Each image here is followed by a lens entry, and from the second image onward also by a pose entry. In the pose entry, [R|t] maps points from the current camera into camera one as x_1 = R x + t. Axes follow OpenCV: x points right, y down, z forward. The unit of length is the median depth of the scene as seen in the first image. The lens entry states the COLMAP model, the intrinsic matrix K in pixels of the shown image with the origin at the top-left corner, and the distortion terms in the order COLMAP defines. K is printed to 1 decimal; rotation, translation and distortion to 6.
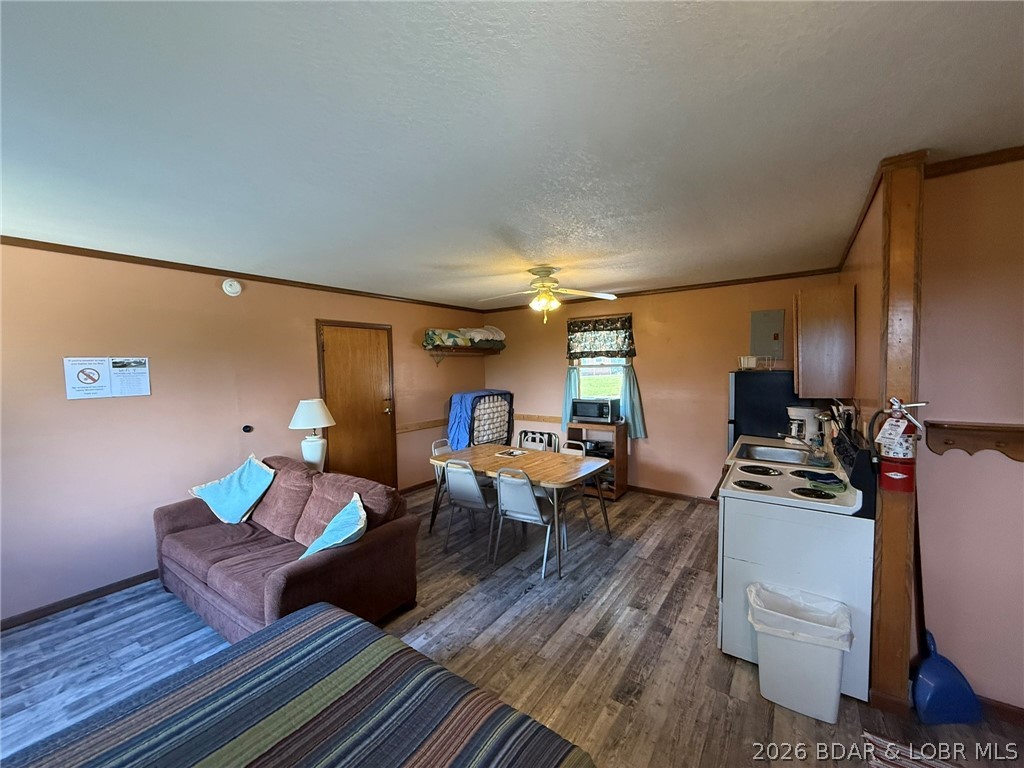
lens RADIAL K [[406.4, 0, 516.6], [0, 406.4, 384.4], [0, 0, 1]] dist [-0.000283, 0.001038]
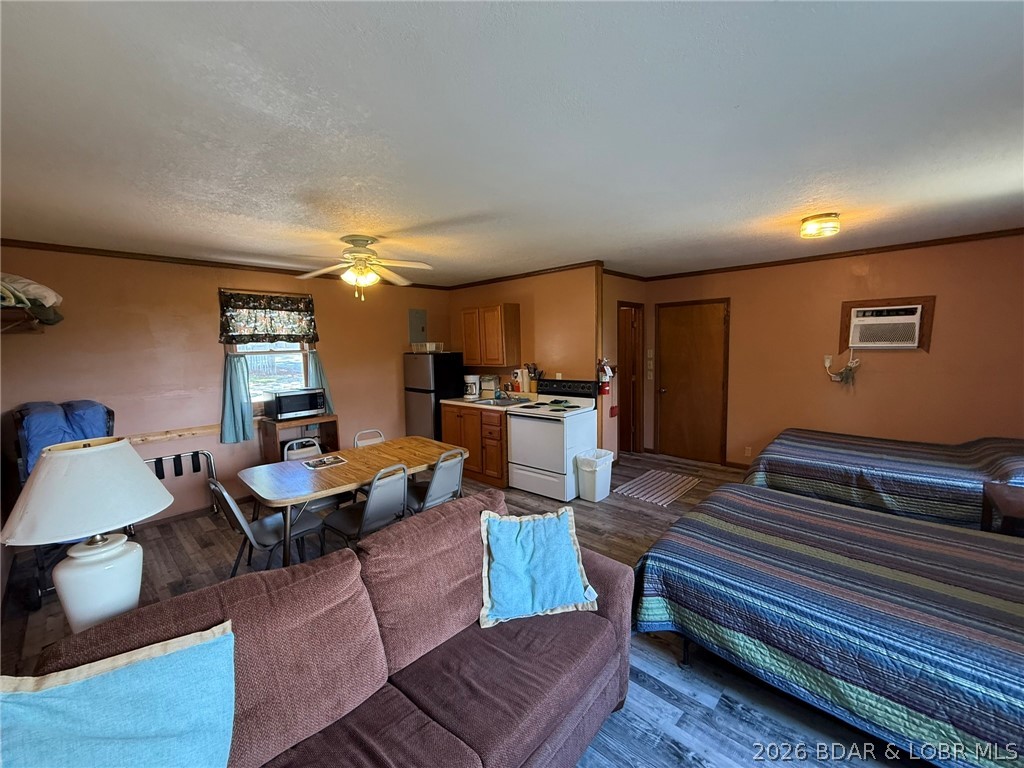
lens RADIAL K [[406.4, 0, 507.9], [0, 406.4, 380.7], [0, 0, 1]] dist [-0.000283, 0.001038]
pose [[0.125835, -0.076587, 0.989090, -0.573181], [0.064798, 0.995521, 0.068842, -0.014523], [-0.989933, 0.055428, 0.130234, 0.432509]]
